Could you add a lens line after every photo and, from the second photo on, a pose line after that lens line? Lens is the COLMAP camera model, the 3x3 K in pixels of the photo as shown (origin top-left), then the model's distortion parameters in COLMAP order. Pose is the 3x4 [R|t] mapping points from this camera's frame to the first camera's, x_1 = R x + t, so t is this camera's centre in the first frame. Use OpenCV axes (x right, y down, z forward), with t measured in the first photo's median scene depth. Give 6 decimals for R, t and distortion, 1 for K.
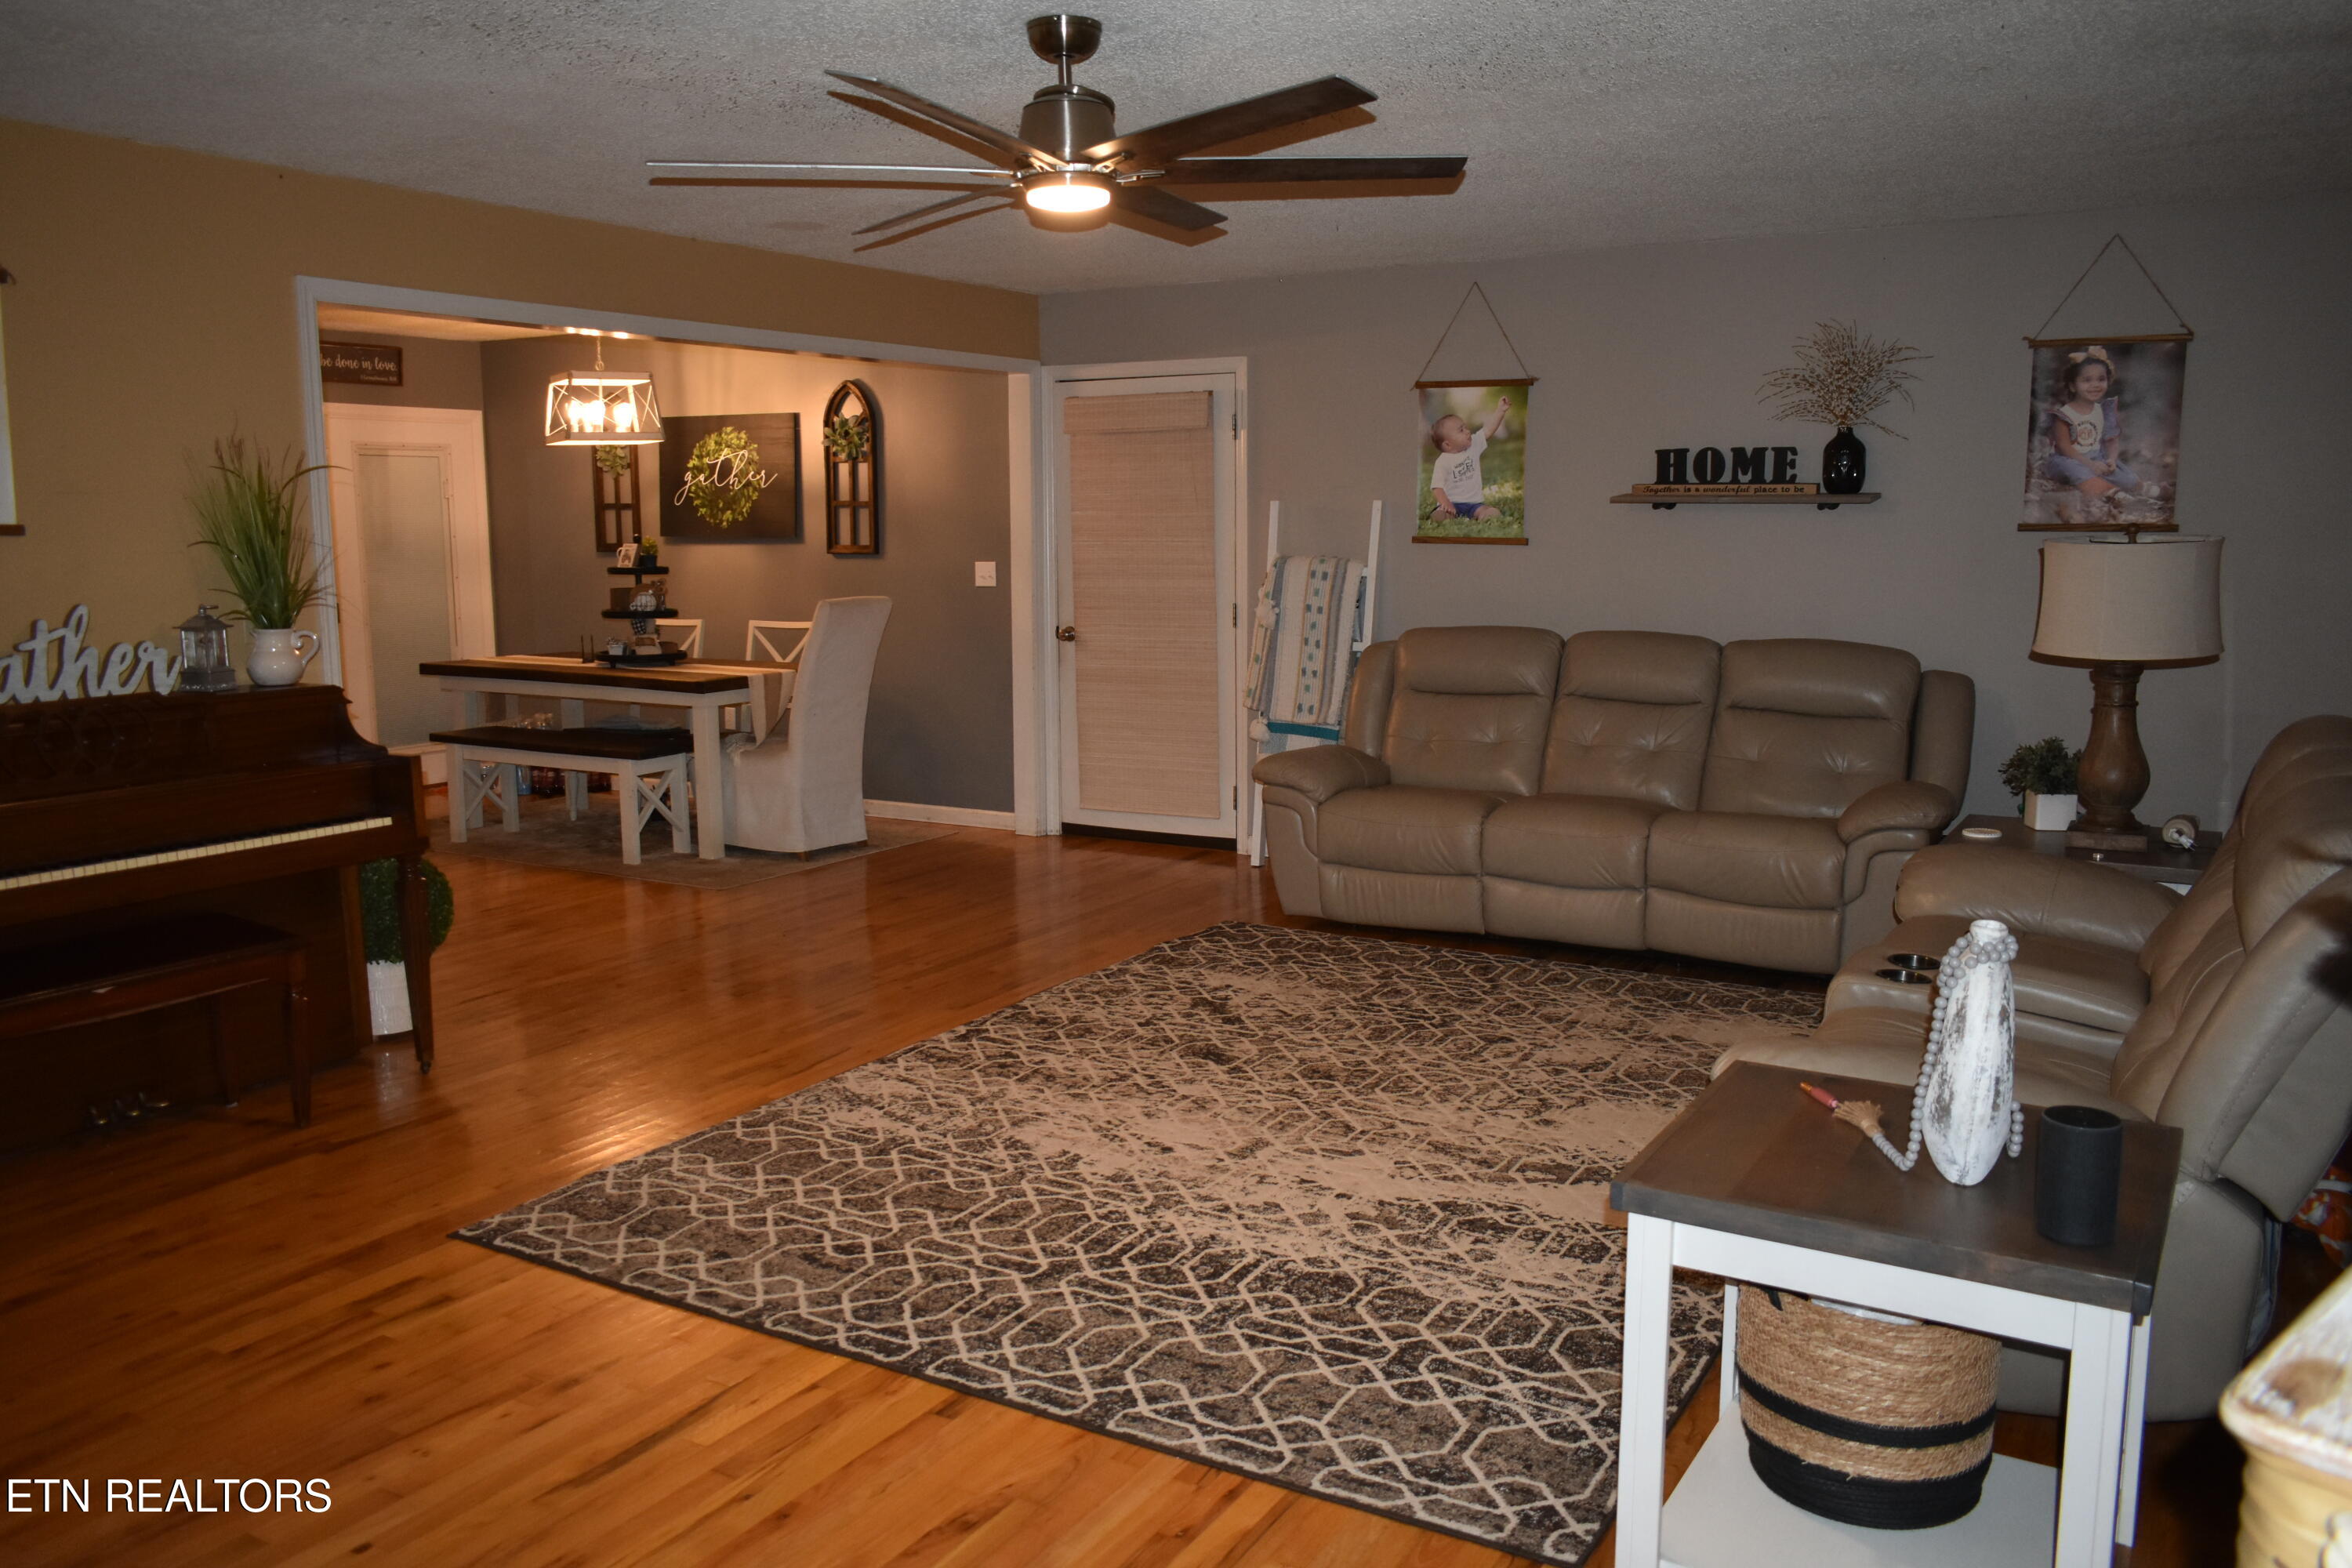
lens RADIAL K [[1807.1, 0, 1165.7], [0, 1807.1, 777.5], [0, 0, 1]] dist [-0.018860, 0.003243]
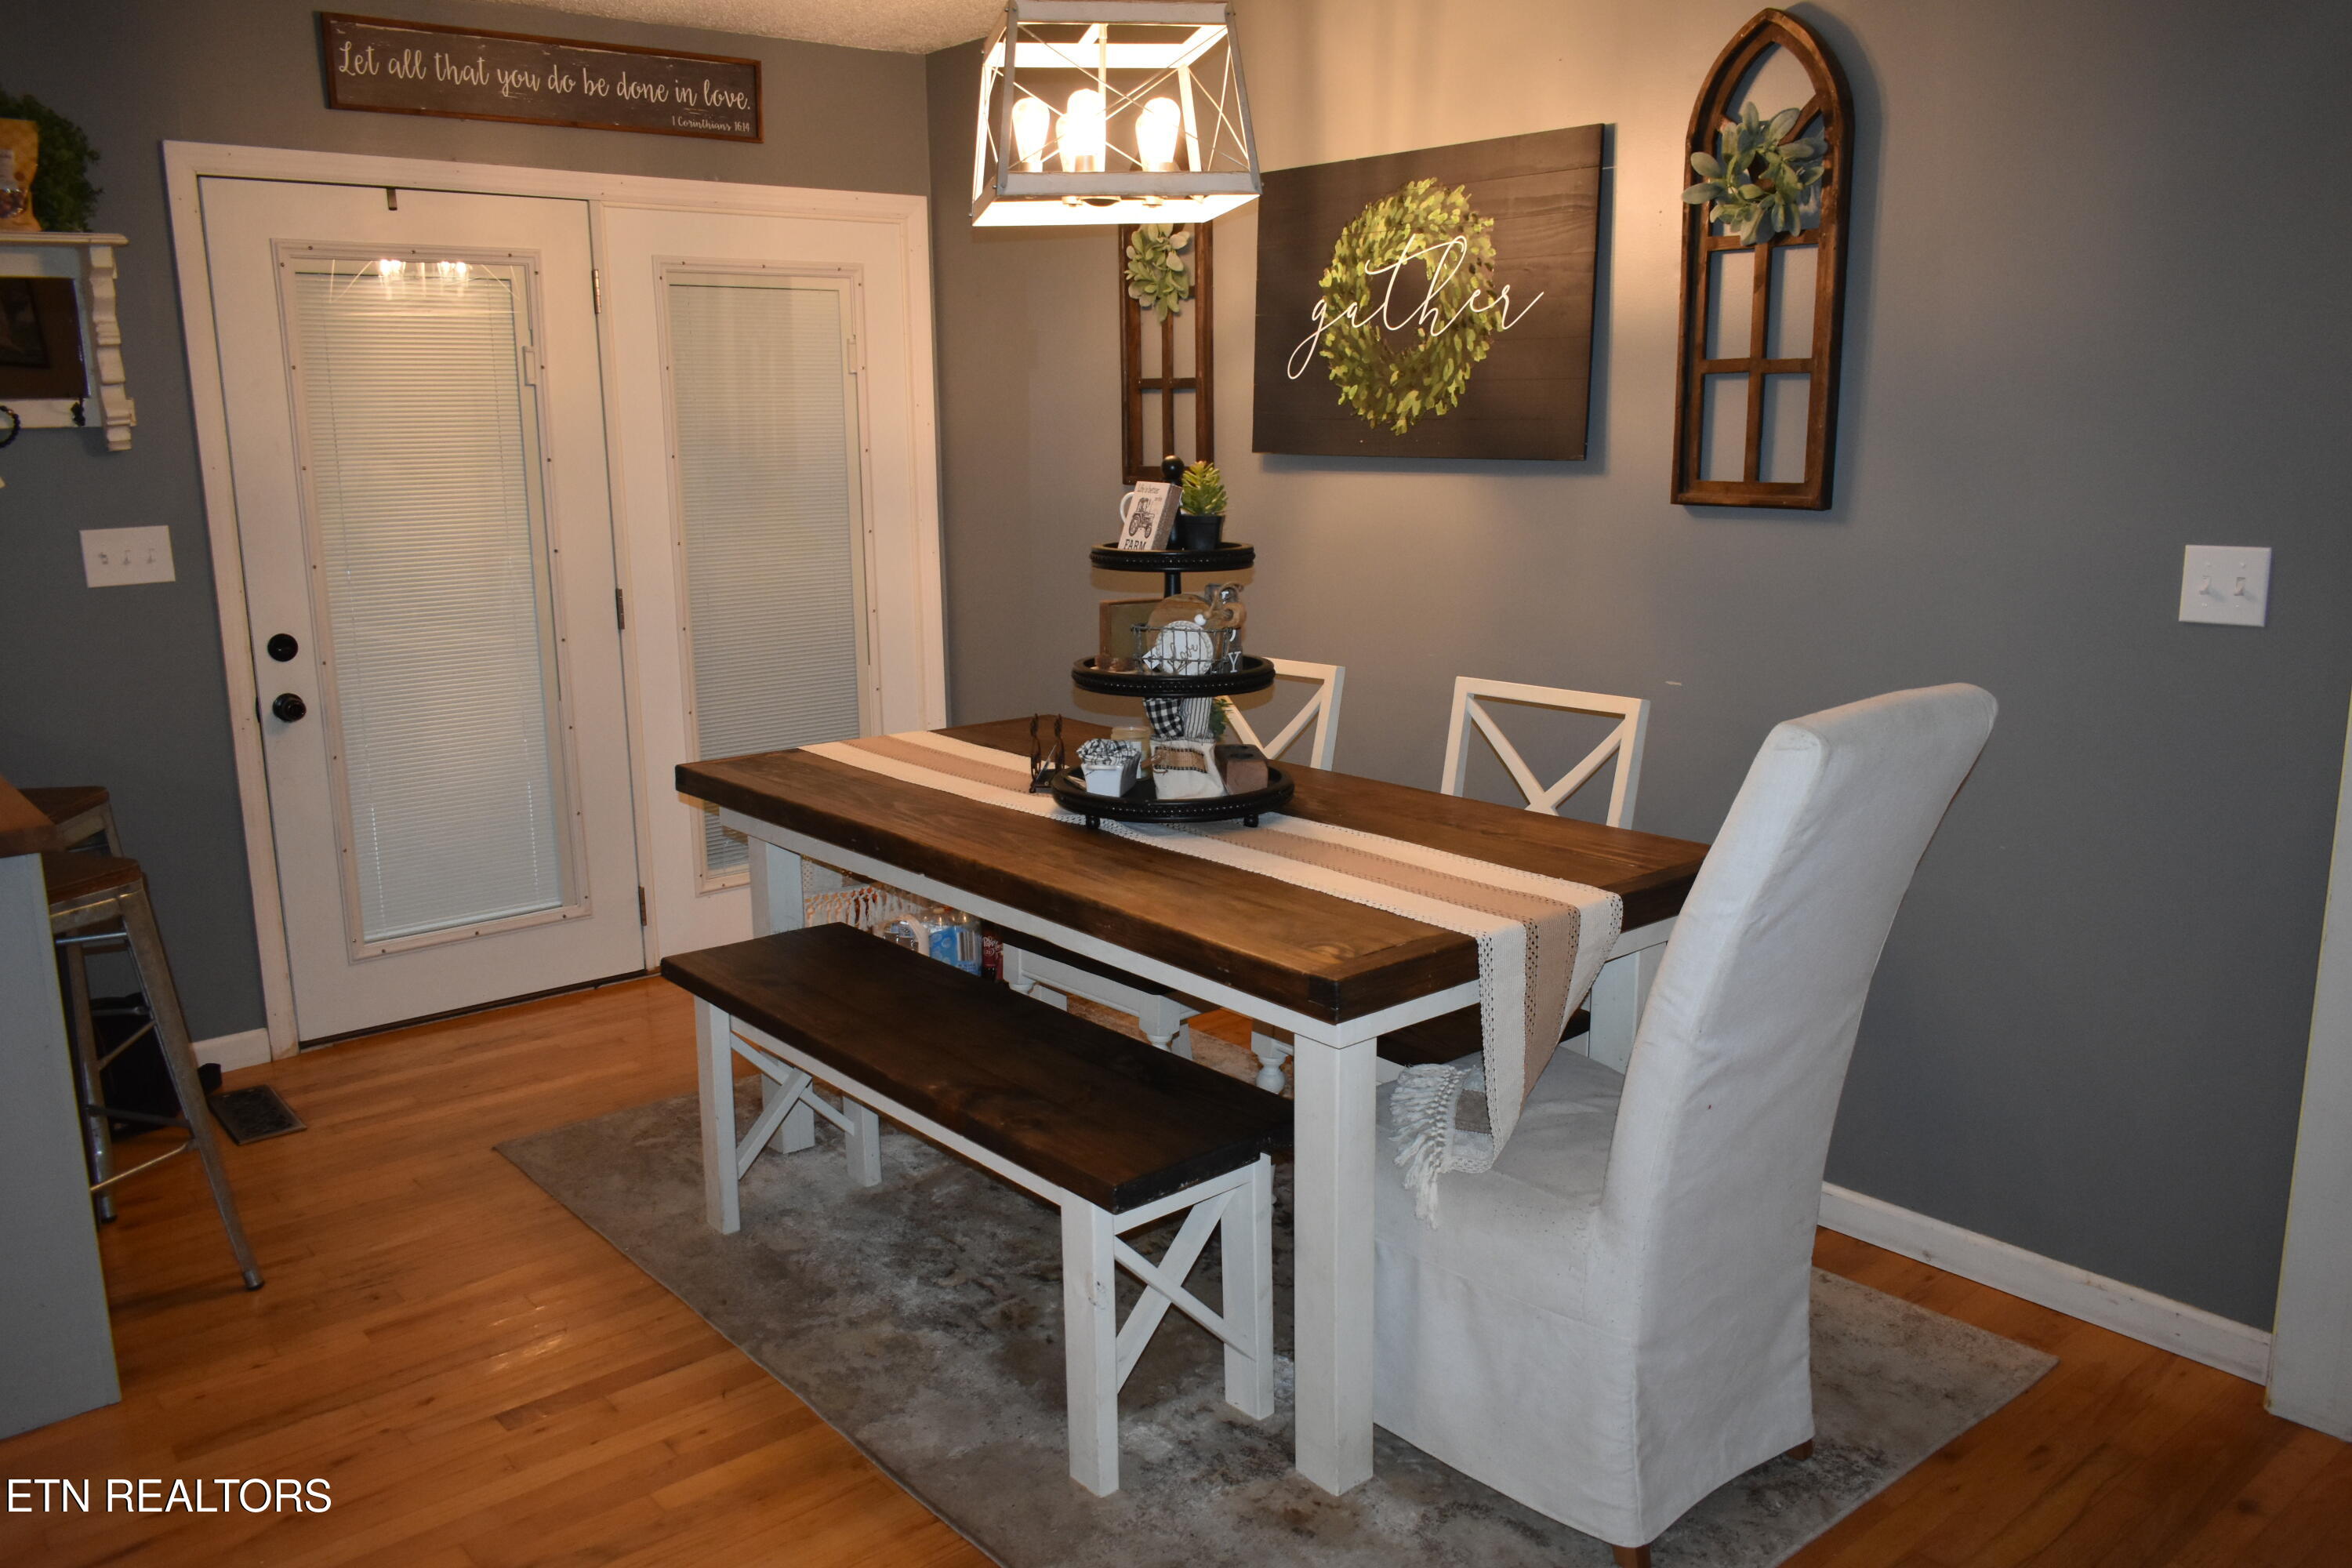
lens RADIAL K [[1807.1, 0, 1162.9], [0, 1807.1, 789.6], [0, 0, 1]] dist [-0.018860, 0.003243]
pose [[0.941335, 0.061250, -0.331870, -0.159836], [-0.039519, 0.996633, 0.071845, -0.088074], [0.335153, -0.054515, 0.940585, 0.613109]]
